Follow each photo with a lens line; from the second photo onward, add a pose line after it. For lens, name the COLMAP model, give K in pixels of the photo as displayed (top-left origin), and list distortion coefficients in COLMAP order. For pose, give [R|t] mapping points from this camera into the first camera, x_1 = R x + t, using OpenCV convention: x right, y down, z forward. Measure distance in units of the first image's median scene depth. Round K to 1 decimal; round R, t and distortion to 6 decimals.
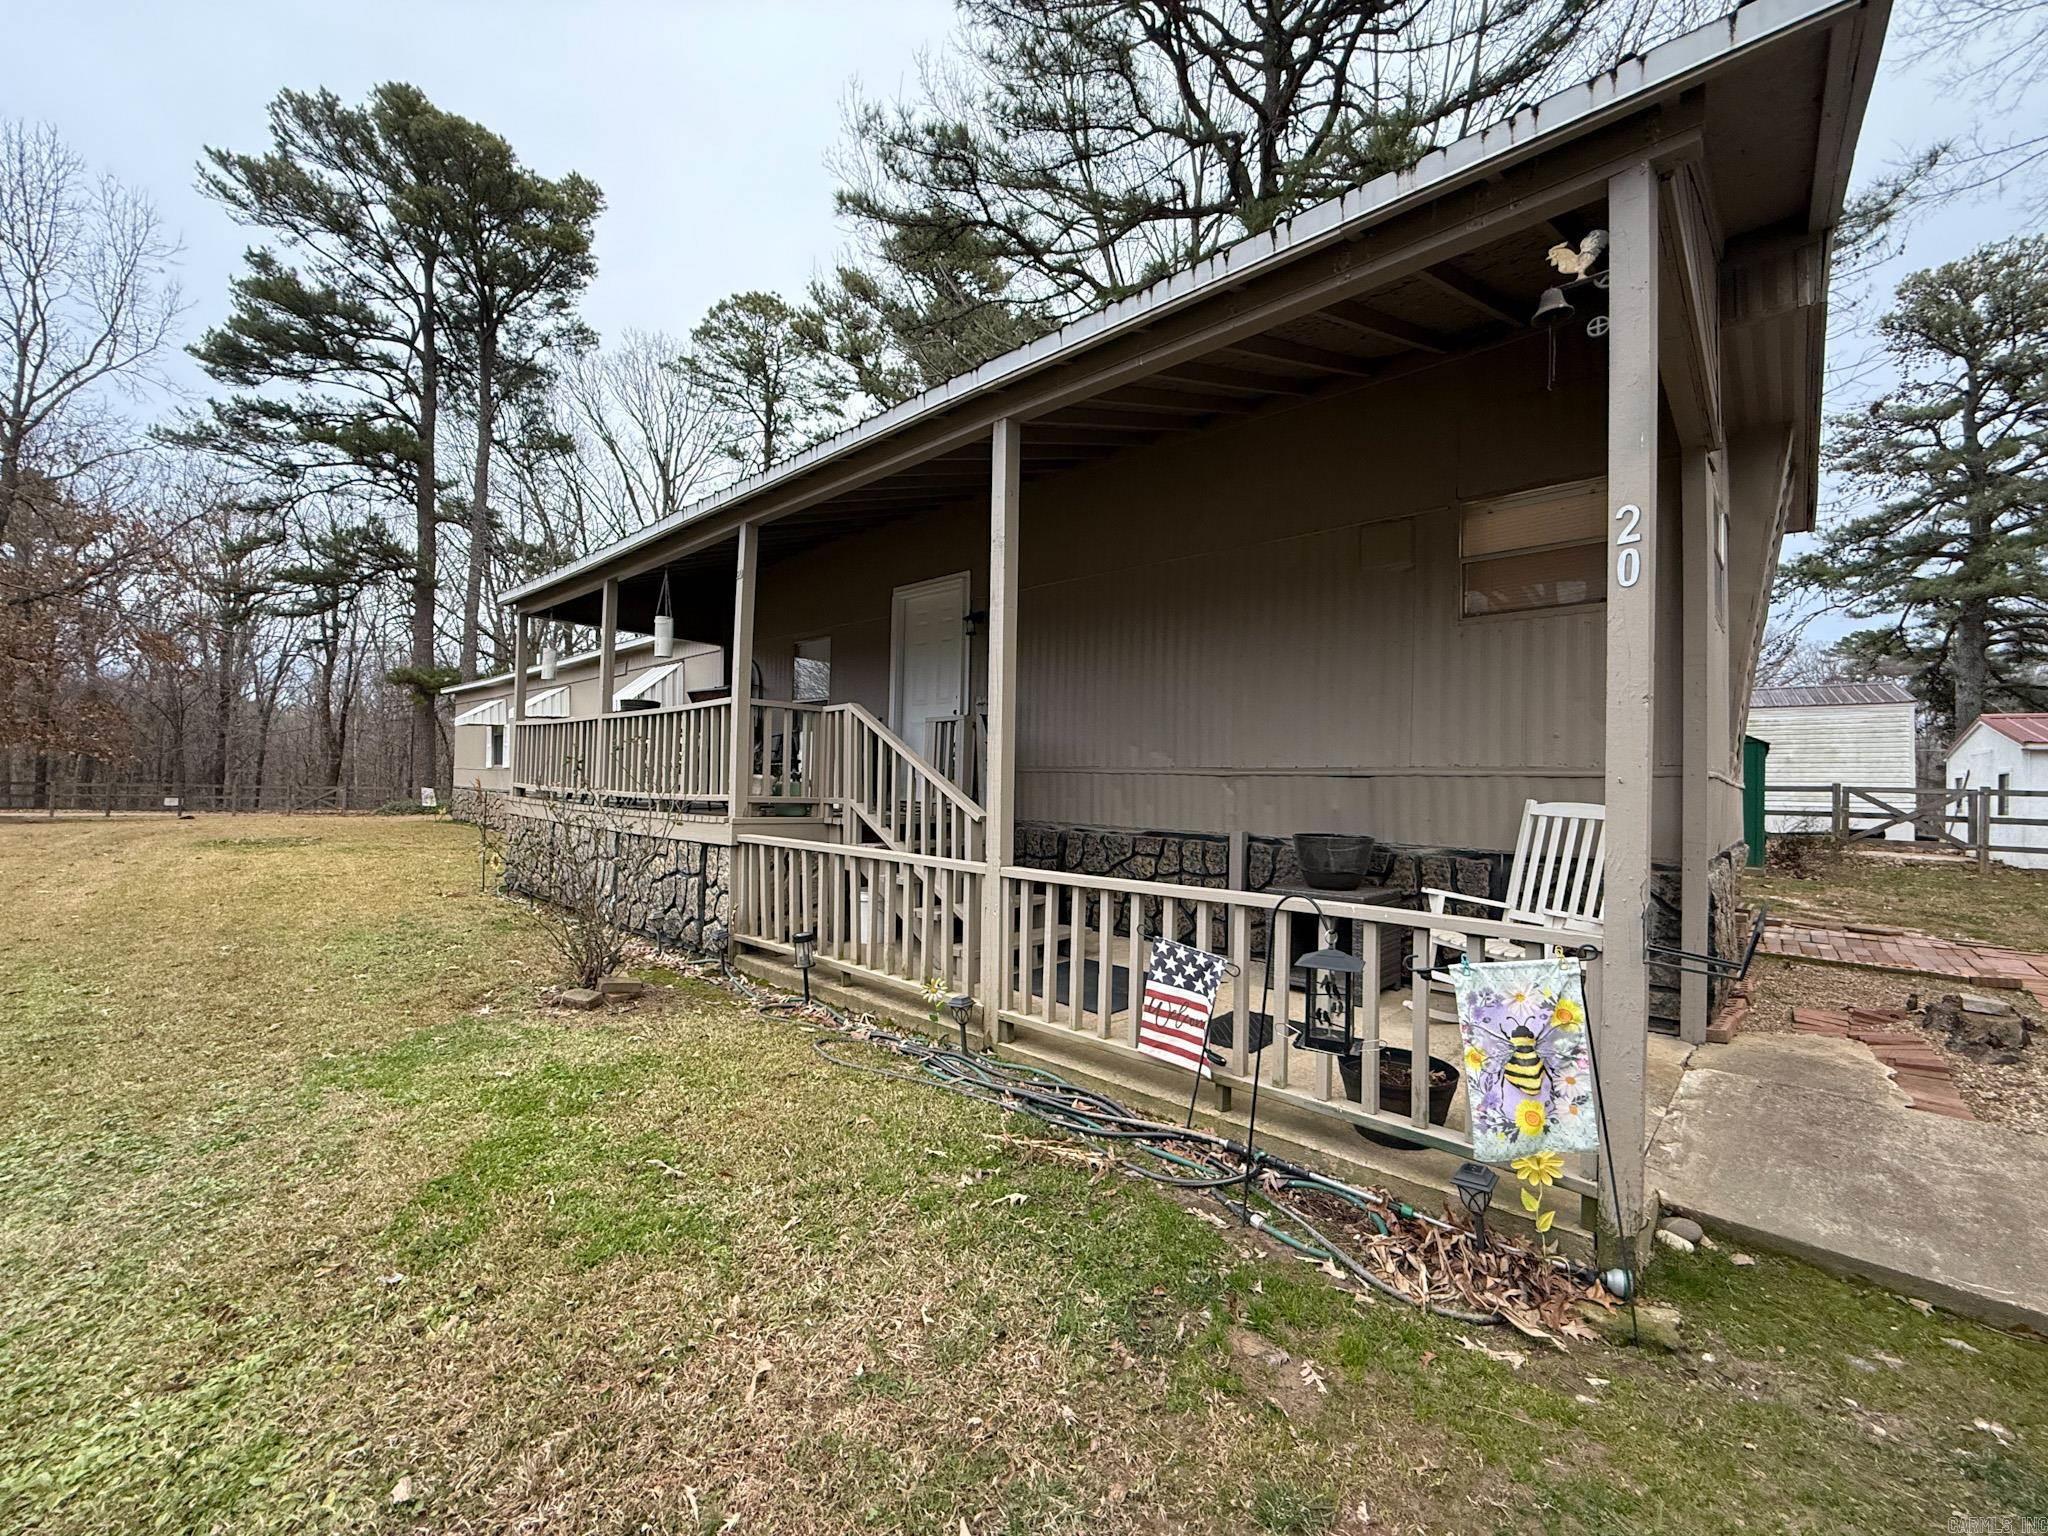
lens RADIAL K [[829.8, 0, 1015.5], [0, 829.8, 763.0], [0, 0, 1]] dist [-0.001318, 0.000306]
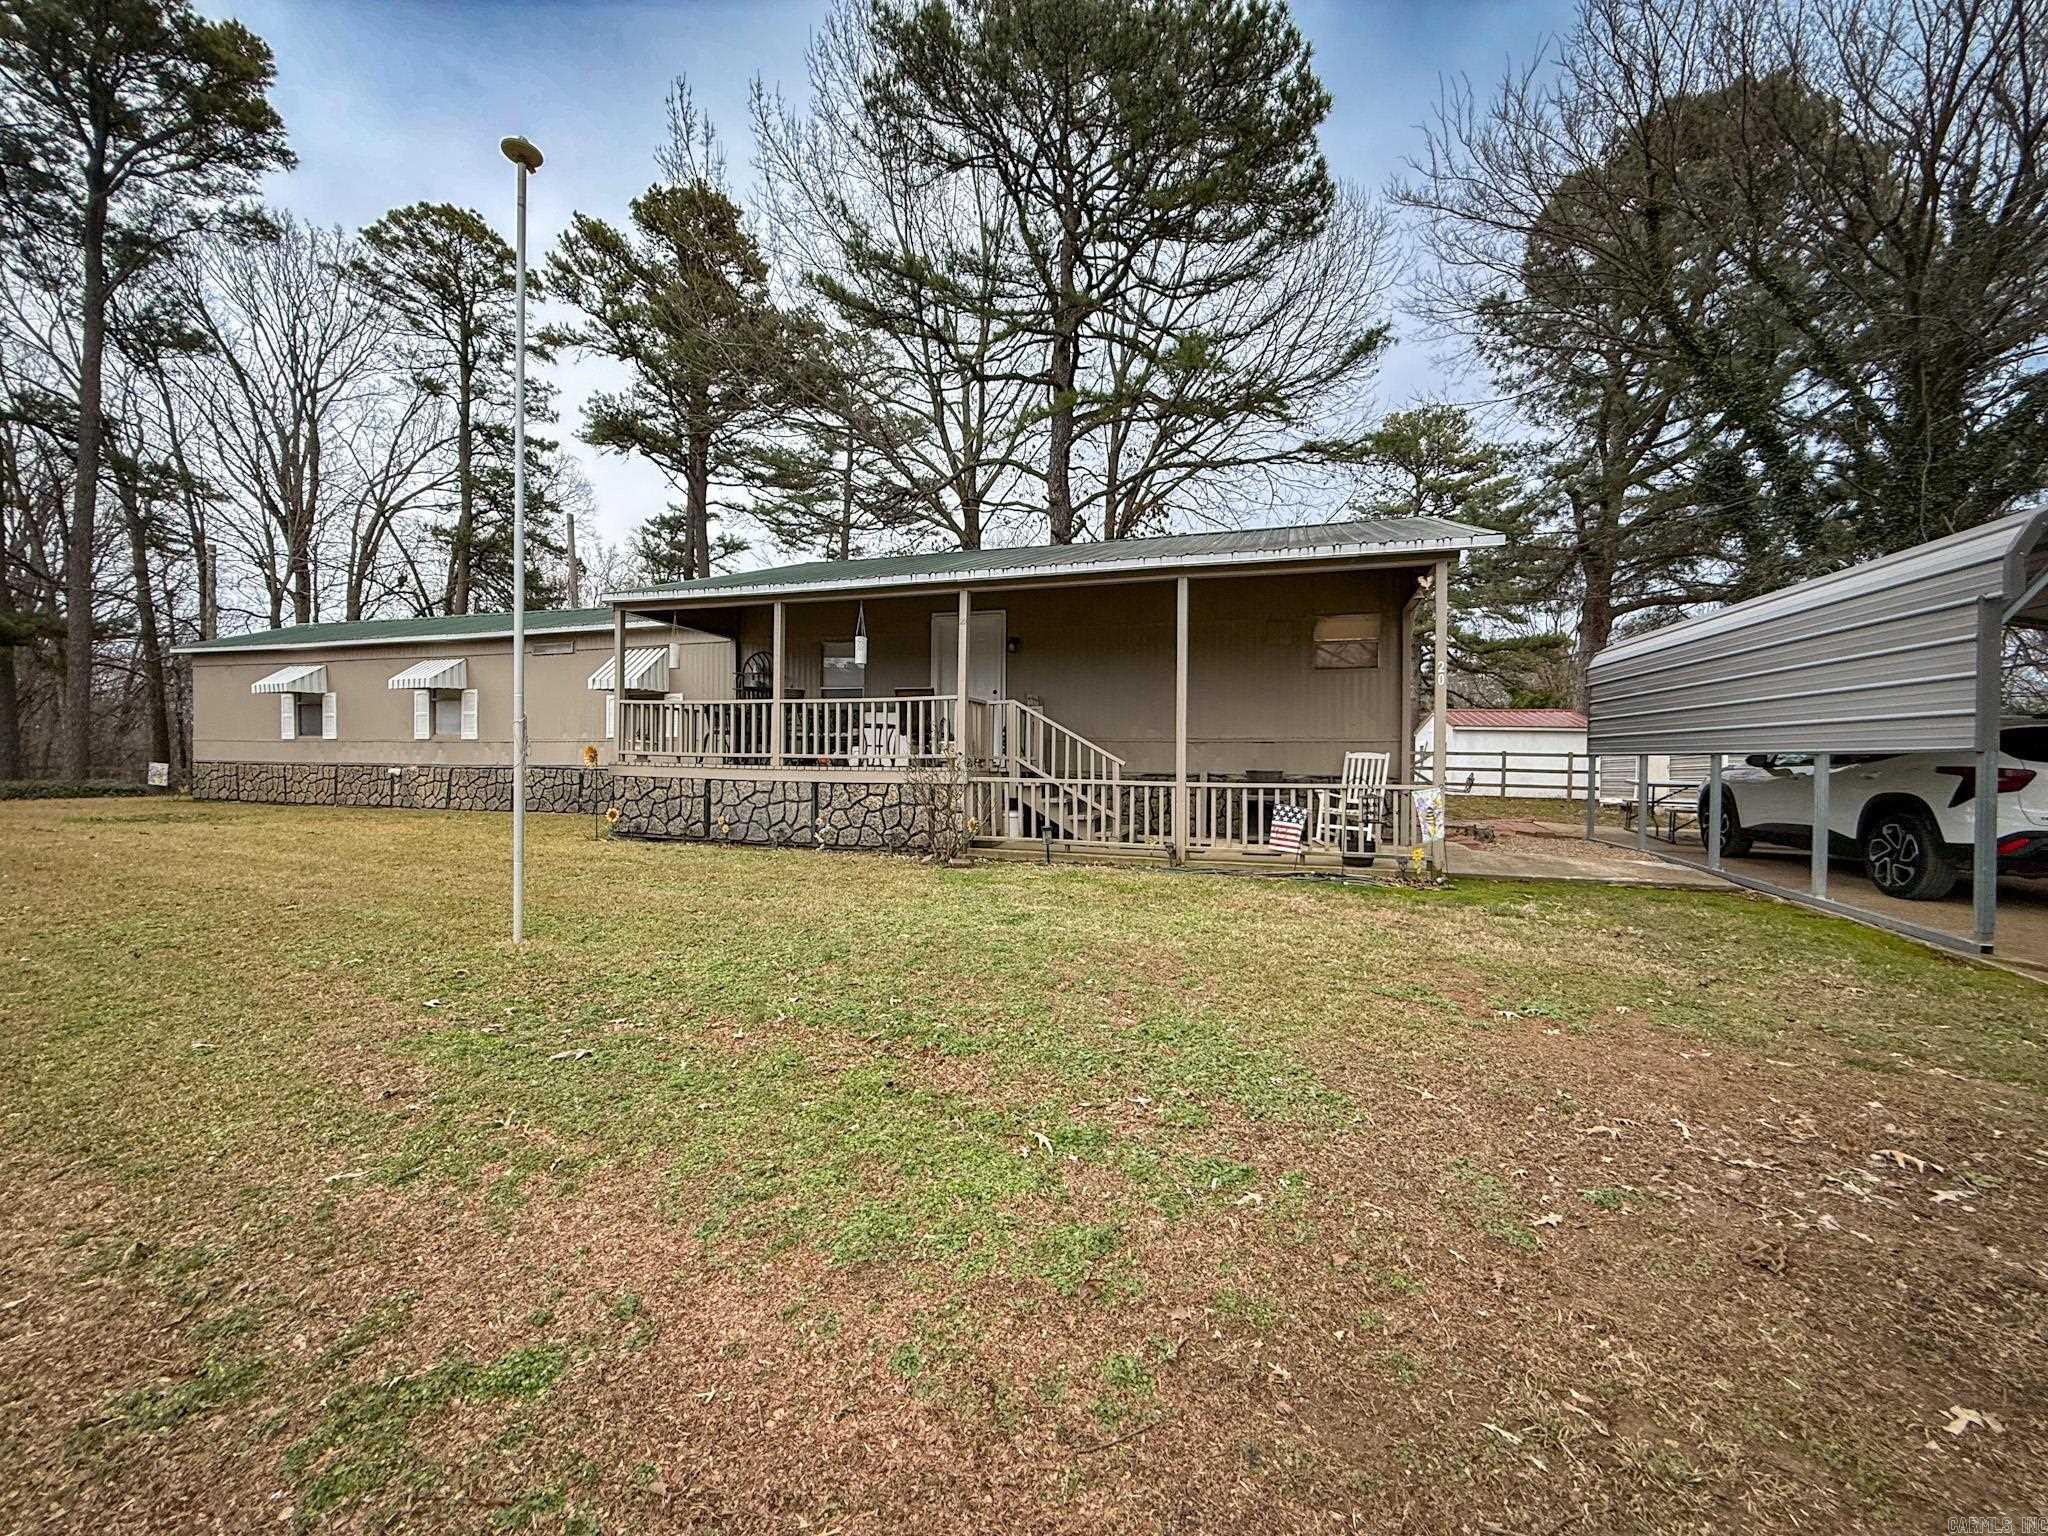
lens RADIAL K [[829.8, 0, 1025.2], [0, 829.8, 765.6], [0, 0, 1]] dist [-0.001318, 0.000306]
pose [[0.904260, -0.015221, 0.426712, -0.184955], [-0.000671, 0.999313, 0.037068, -0.000387], [-0.426983, -0.033805, 0.903628, -0.112006]]
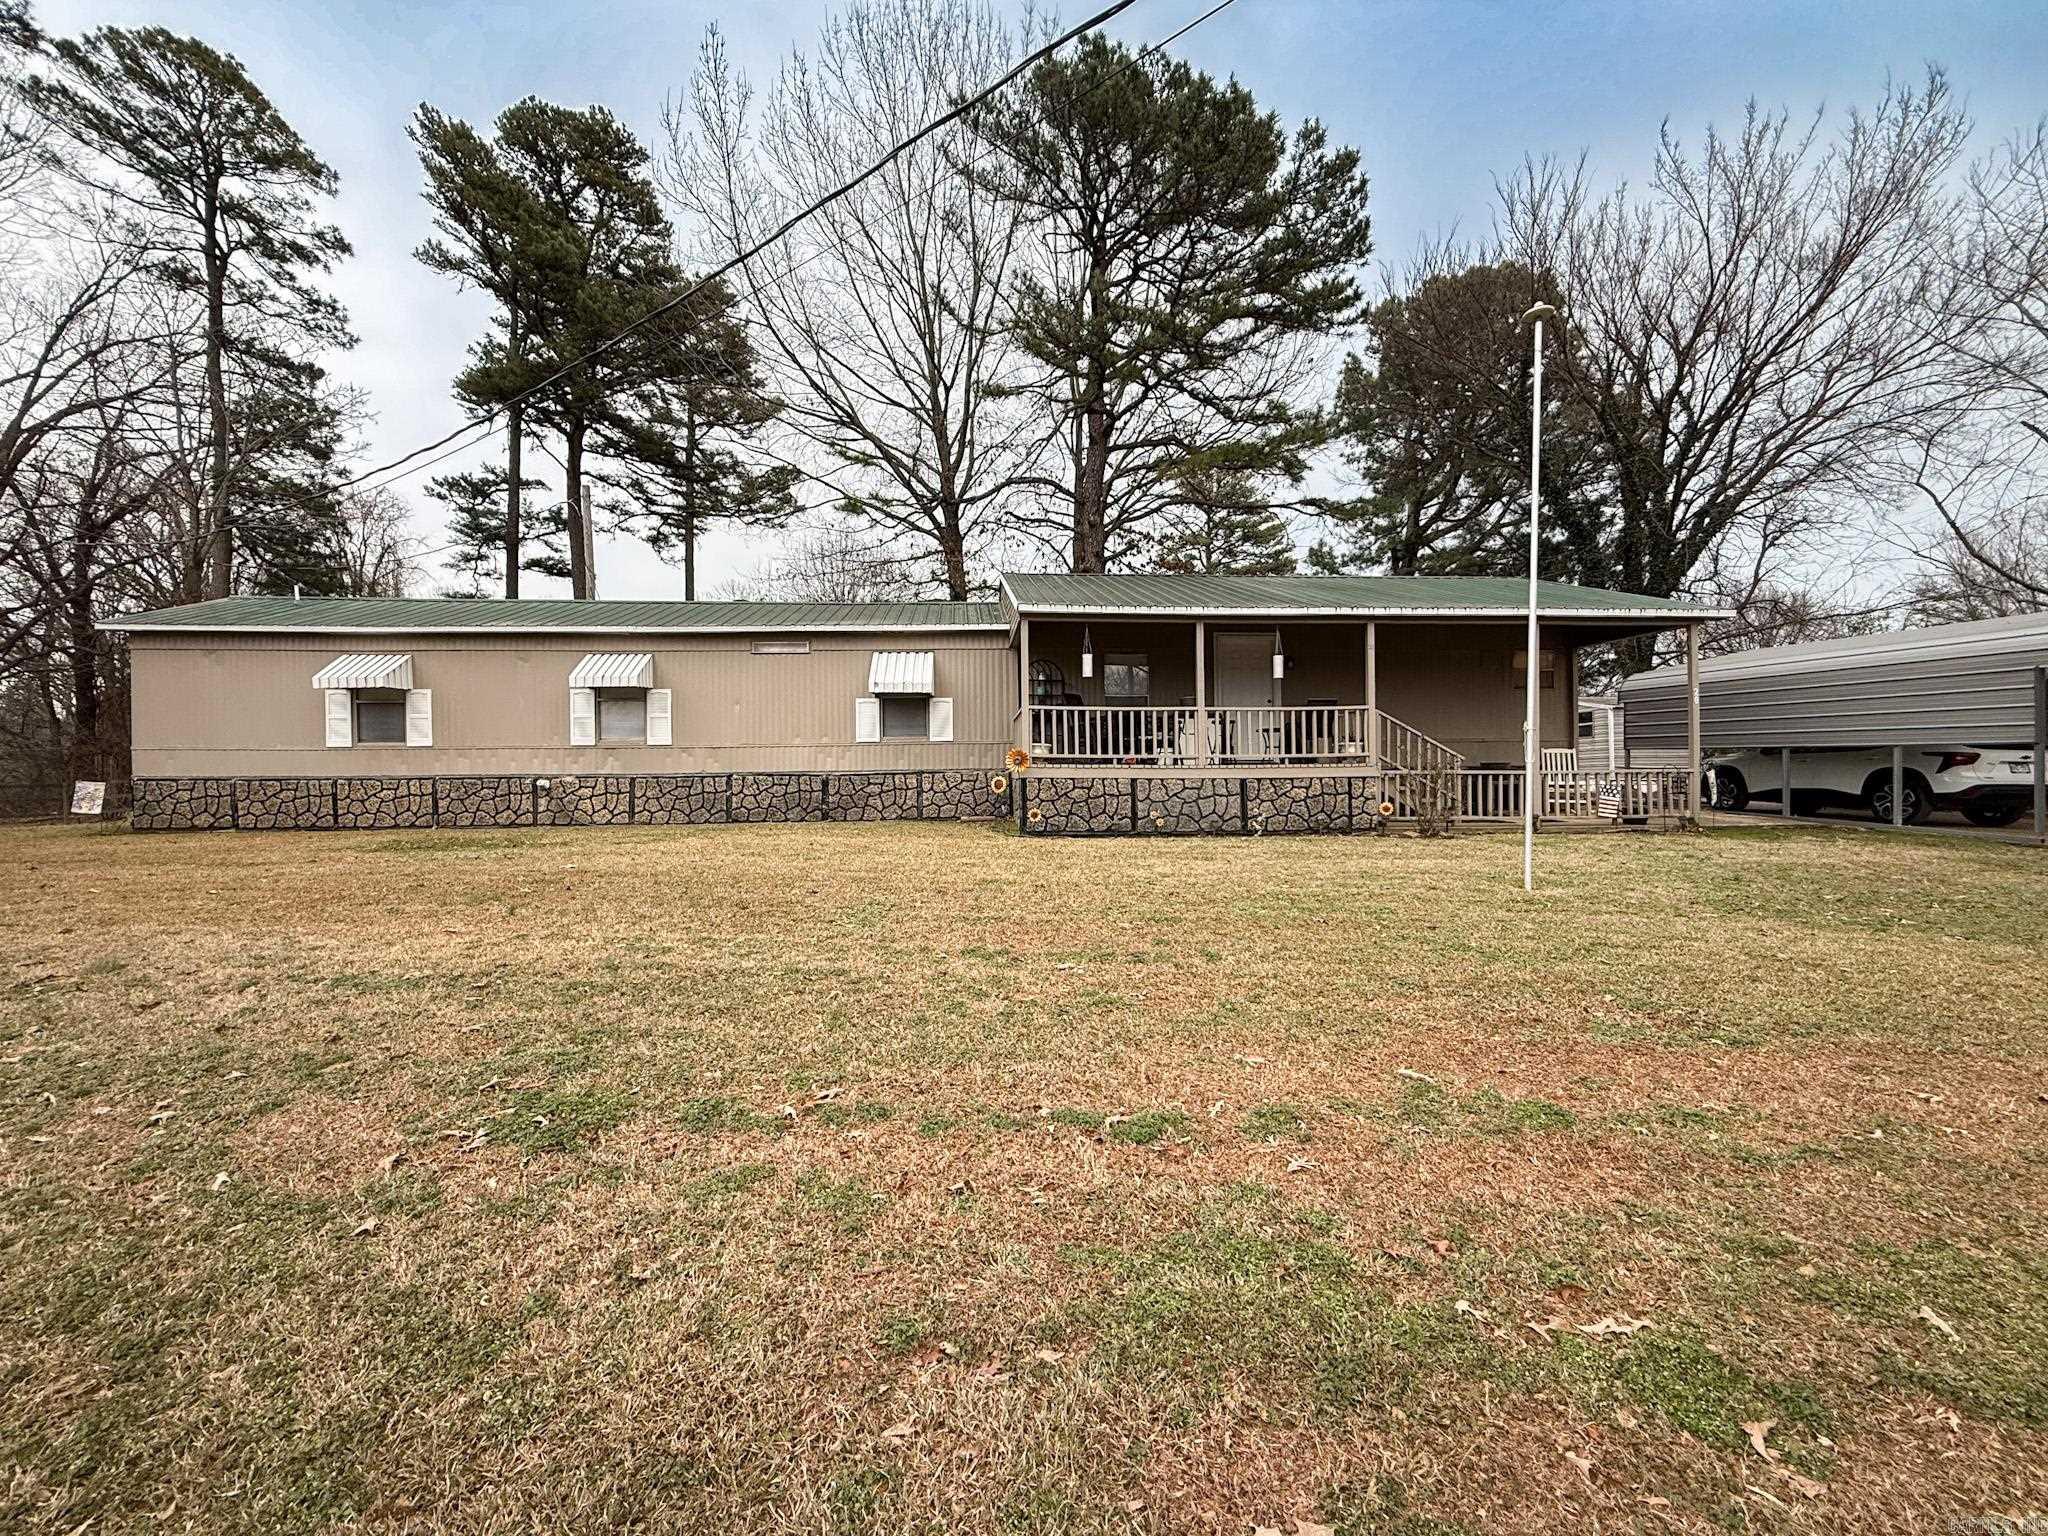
lens RADIAL K [[829.8, 0, 1021.4], [0, 829.8, 771.1], [0, 0, 1]] dist [-0.001318, 0.000306]
pose [[0.674444, -0.035821, 0.737457, -0.489650], [0.003718, 0.998975, 0.045123, -0.002842], [-0.738317, -0.027691, 0.673885, 0.046444]]
